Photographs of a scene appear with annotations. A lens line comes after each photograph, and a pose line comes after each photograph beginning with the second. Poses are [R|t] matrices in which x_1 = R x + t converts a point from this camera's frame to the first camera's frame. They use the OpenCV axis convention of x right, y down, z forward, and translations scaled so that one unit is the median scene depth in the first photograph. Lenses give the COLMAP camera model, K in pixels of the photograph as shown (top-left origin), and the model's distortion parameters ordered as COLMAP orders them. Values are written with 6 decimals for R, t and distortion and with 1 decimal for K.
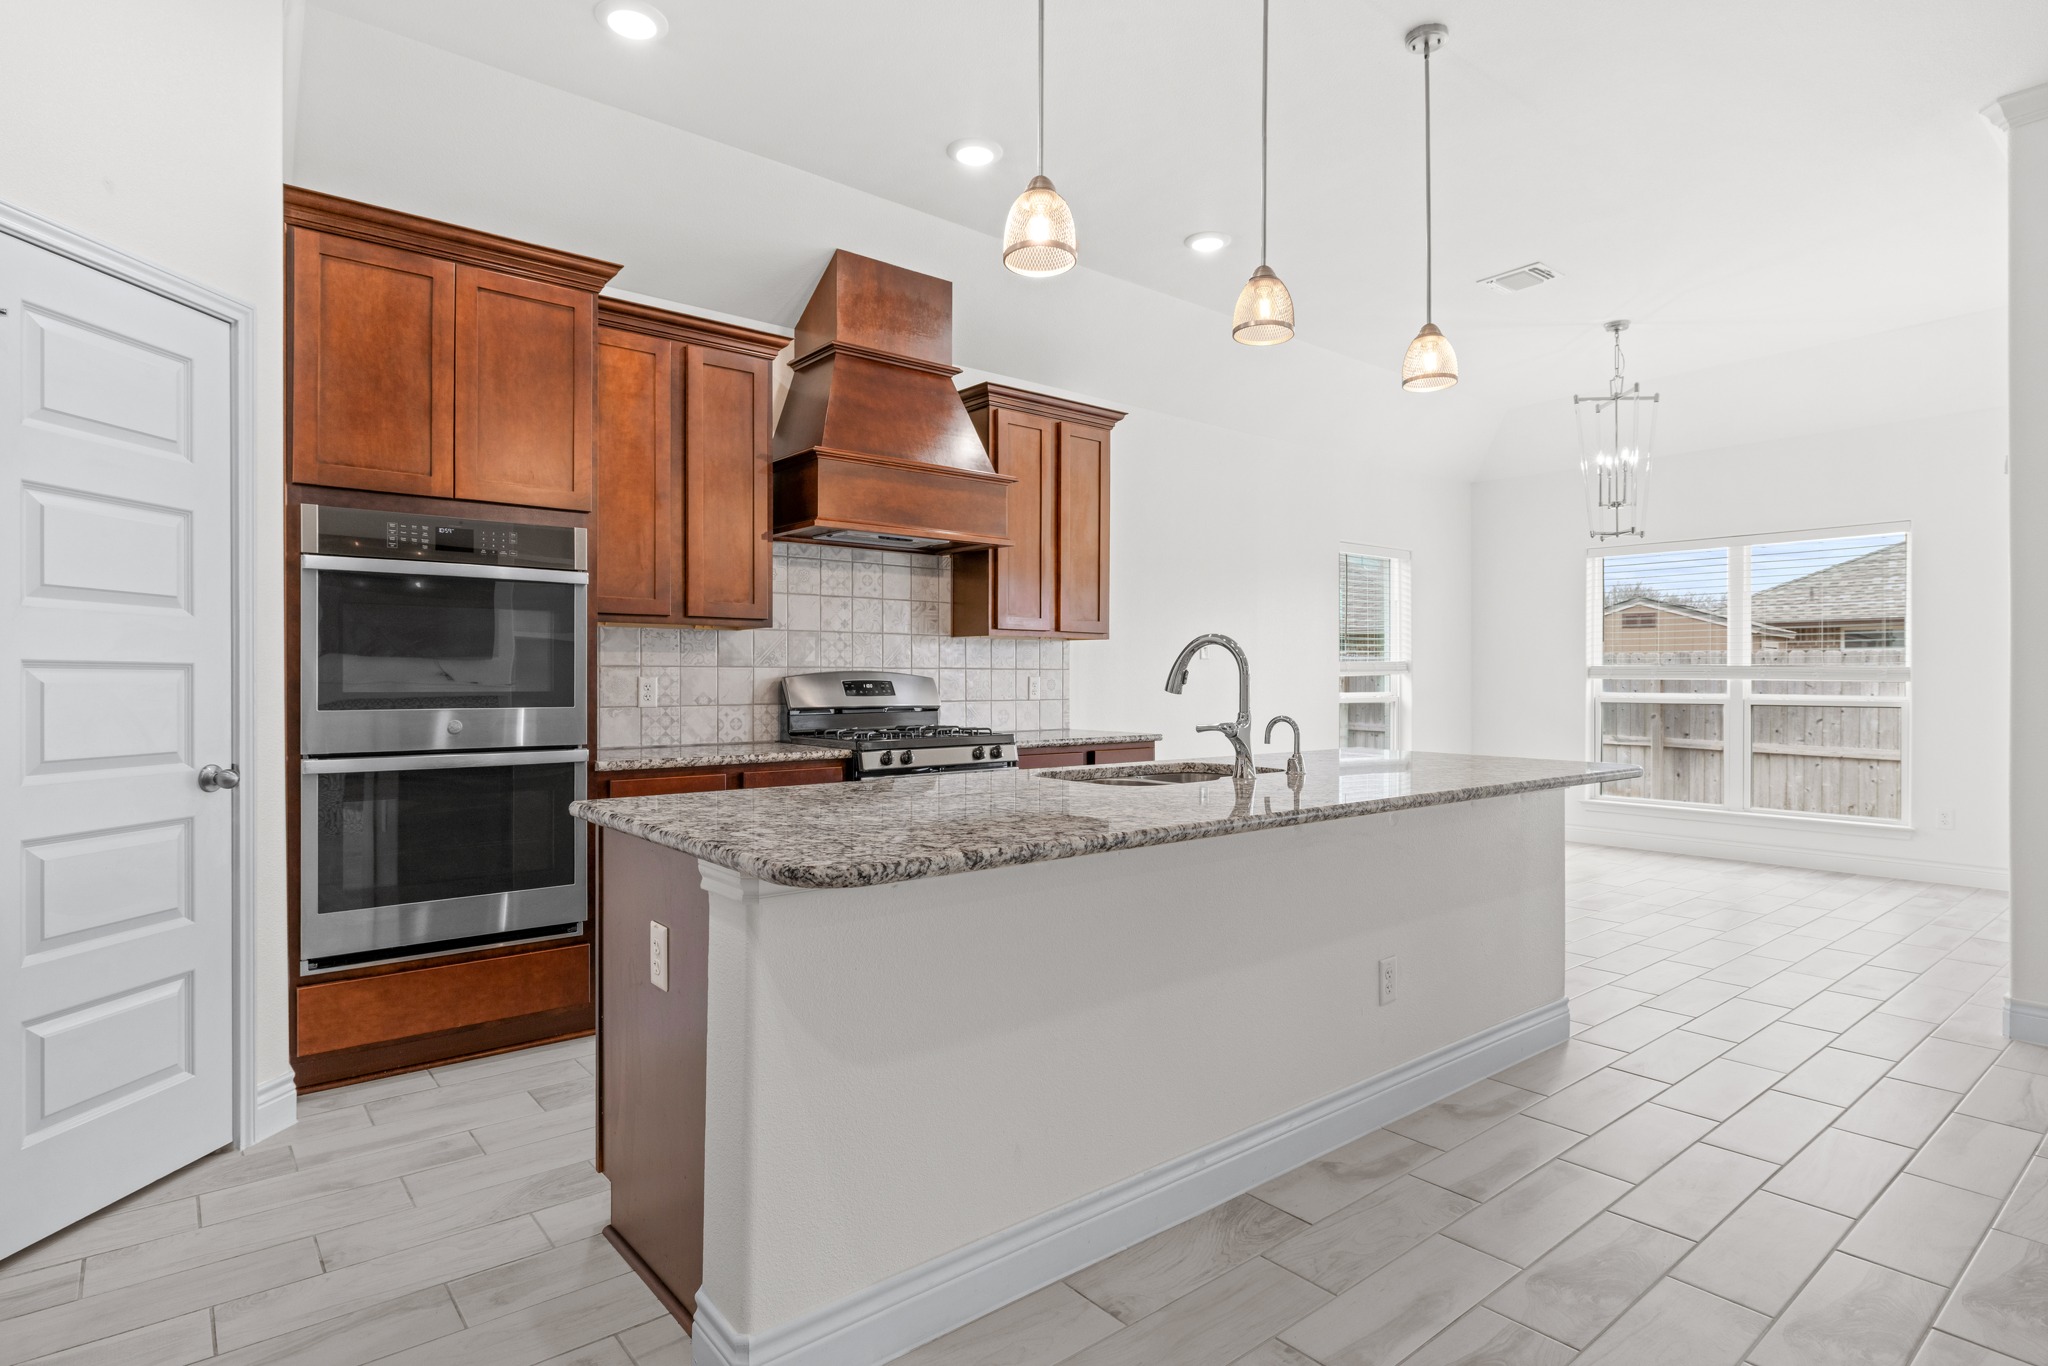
lens RADIAL K [[1050.3, 0, 1019.7], [0, 1050.3, 678.3], [0, 0, 1]] dist [-0.005141, 0.001451]
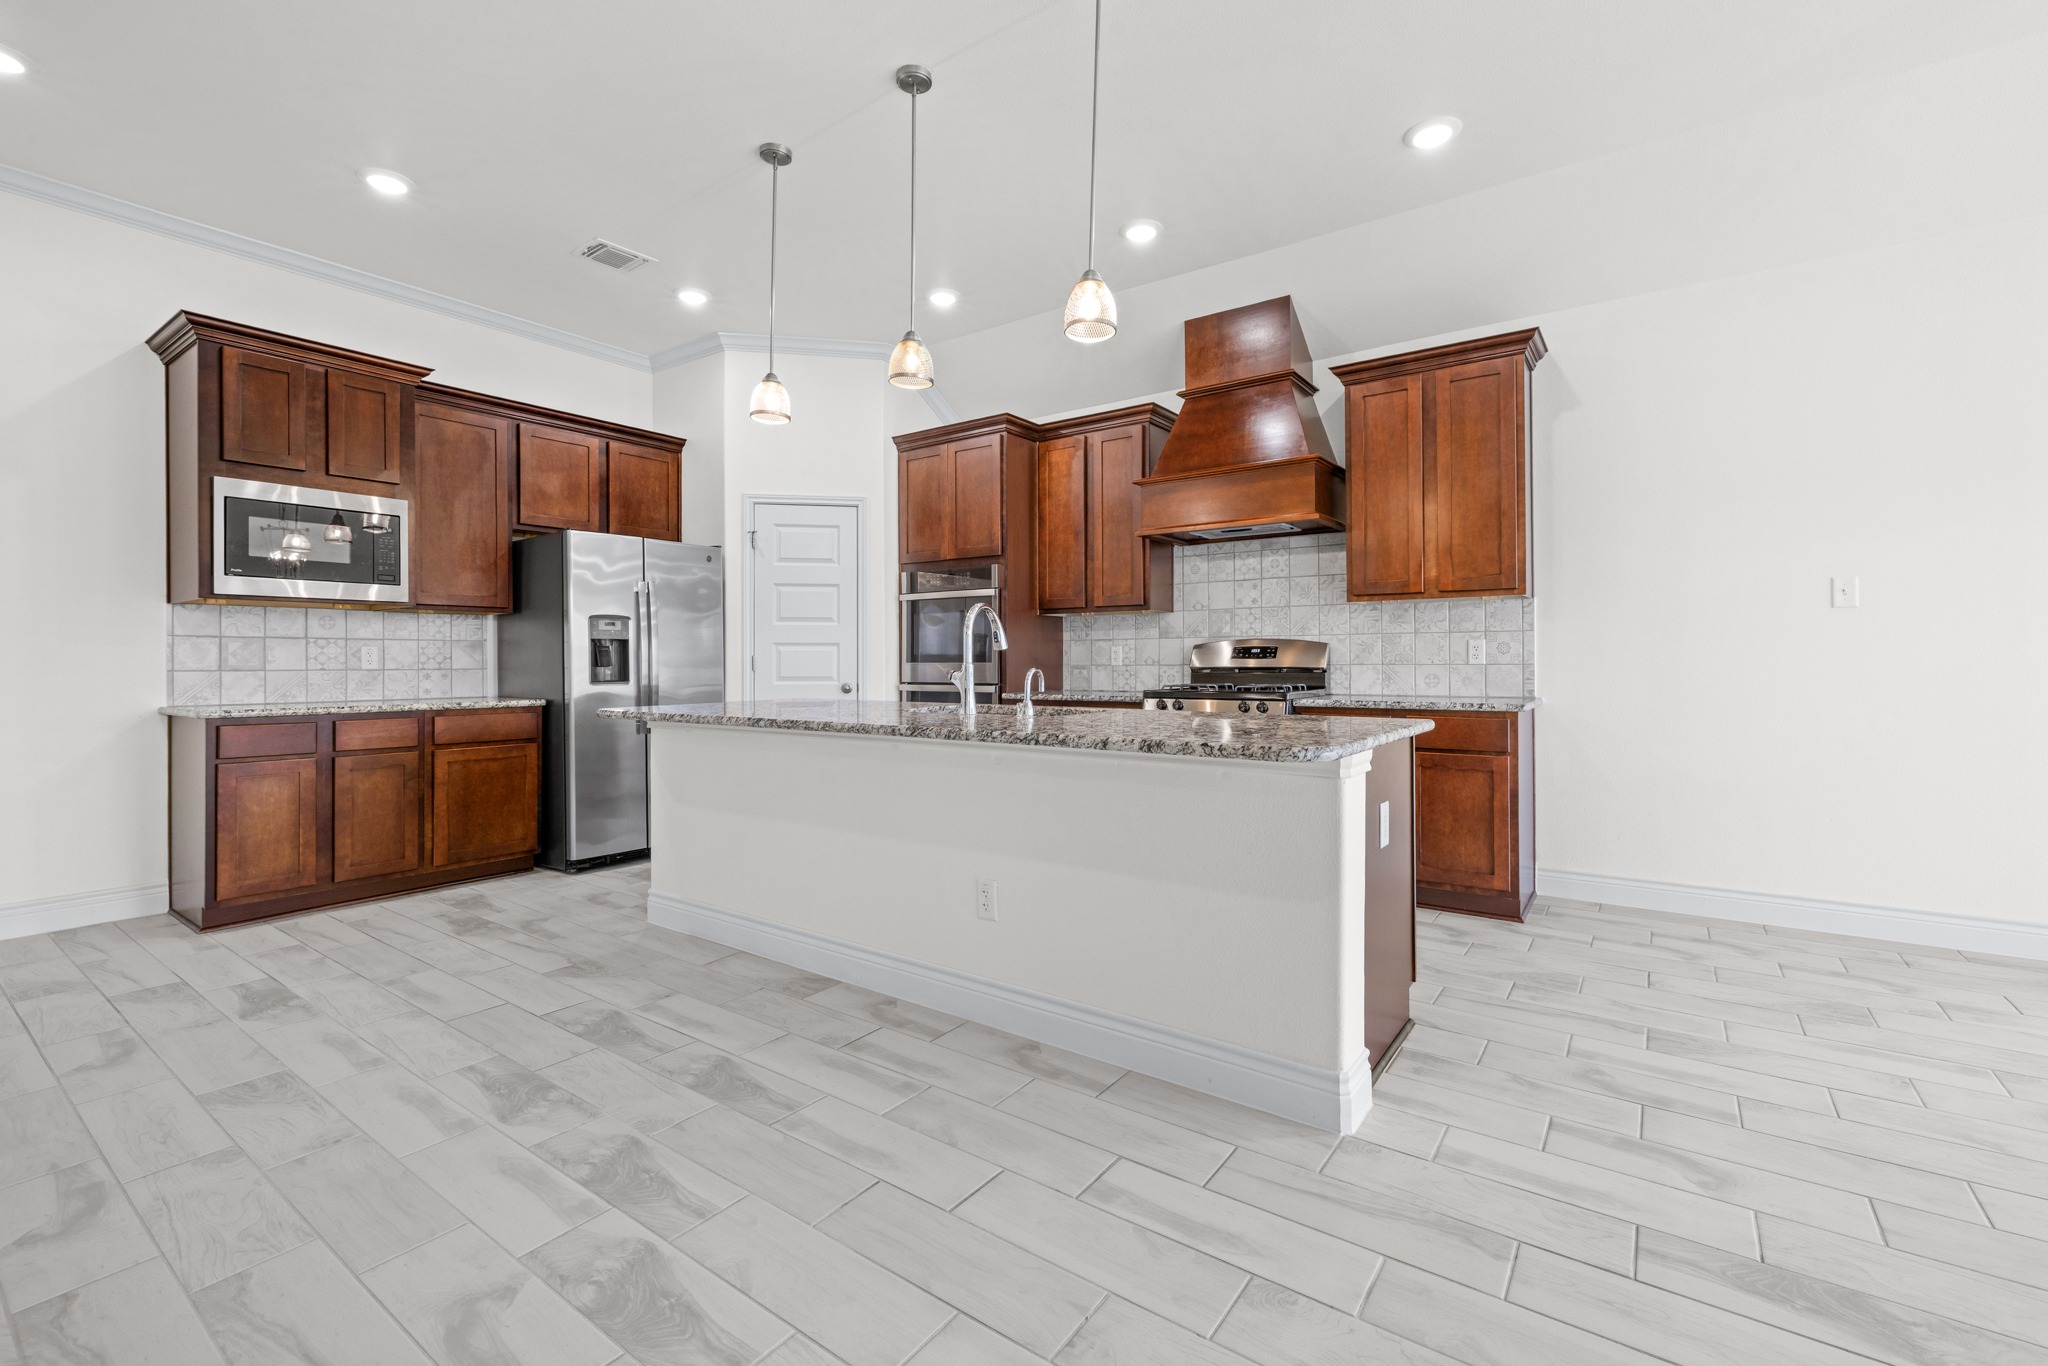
lens RADIAL K [[873.5, 0, 1050.6], [0, 873.5, 657.2], [0, 0, 1]] dist [-0.002442, -0.000205]
pose [[0.276716, -0.007332, -0.960924, 0.805527], [0.005860, 0.999965, -0.005942, 0.020367], [0.960934, -0.003986, 0.276750, 0.508090]]
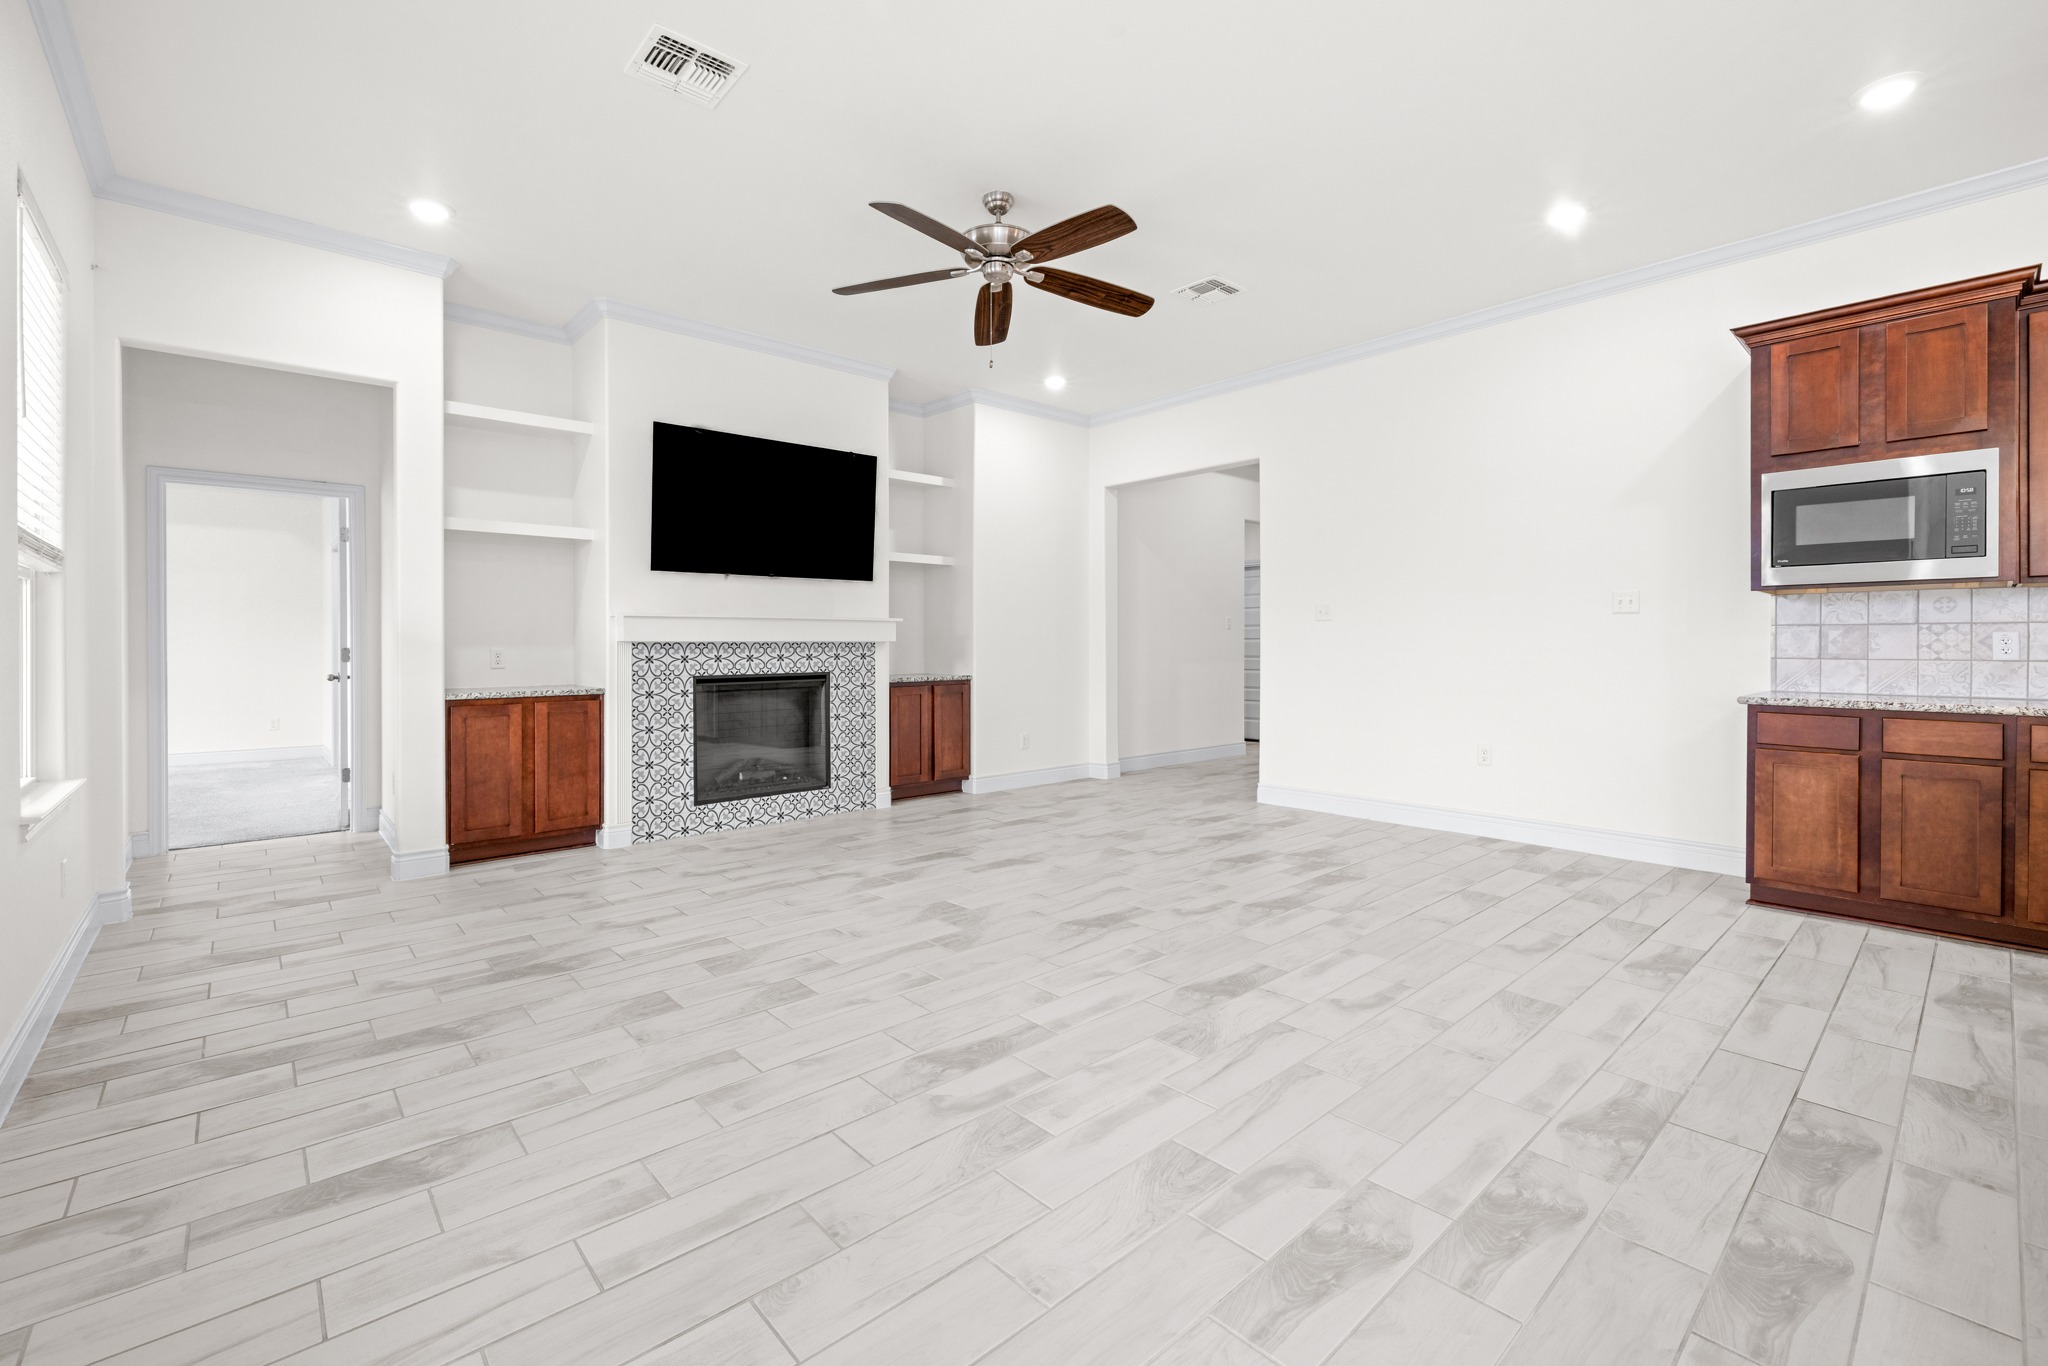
lens RADIAL K [[873.5, 0, 1013.3], [0, 873.5, 652.3], [0, 0, 1]] dist [-0.002442, -0.000205]
pose [[-0.999196, 0.001496, -0.040066, 0.582896], [0.001176, 0.999967, 0.007993, 0.008941], [0.040076, 0.007939, -0.999165, 0.803351]]
